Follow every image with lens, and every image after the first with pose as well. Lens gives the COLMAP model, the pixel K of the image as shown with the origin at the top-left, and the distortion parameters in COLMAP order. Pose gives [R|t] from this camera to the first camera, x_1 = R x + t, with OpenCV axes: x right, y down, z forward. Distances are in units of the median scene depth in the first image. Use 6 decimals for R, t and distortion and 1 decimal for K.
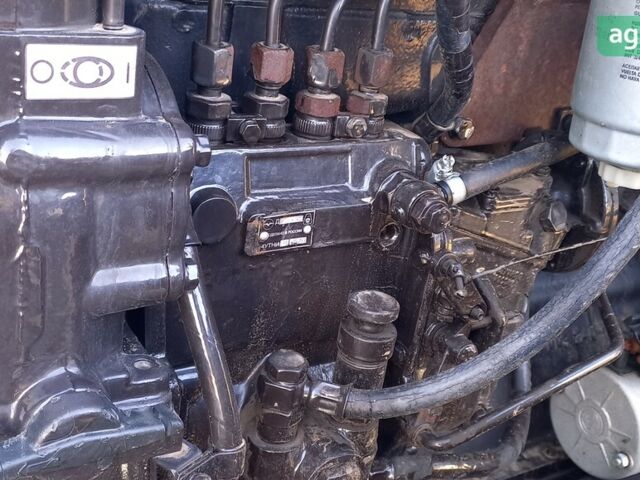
lens RADIAL K [[820.1, 0, 321.9], [0, 820.1, 249.6], [0, 0, 1]] dist [0.131781, -0.251045]
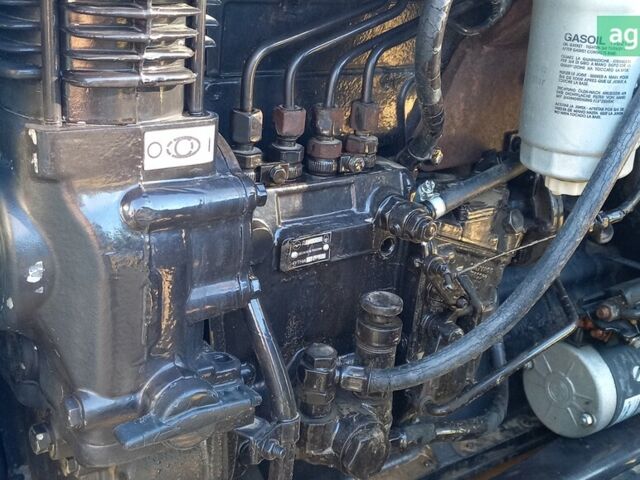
lens RADIAL K [[872.8, 0, 320.0], [0, 872.8, 240.0], [0, 0, 1]] dist [0.126021, -0.142983]
pose [[0.994226, -0.082625, 0.068468, -0.115811], [0.085034, 0.995830, -0.033038, 0.007963], [-0.065453, 0.038670, 0.997106, -0.338156]]
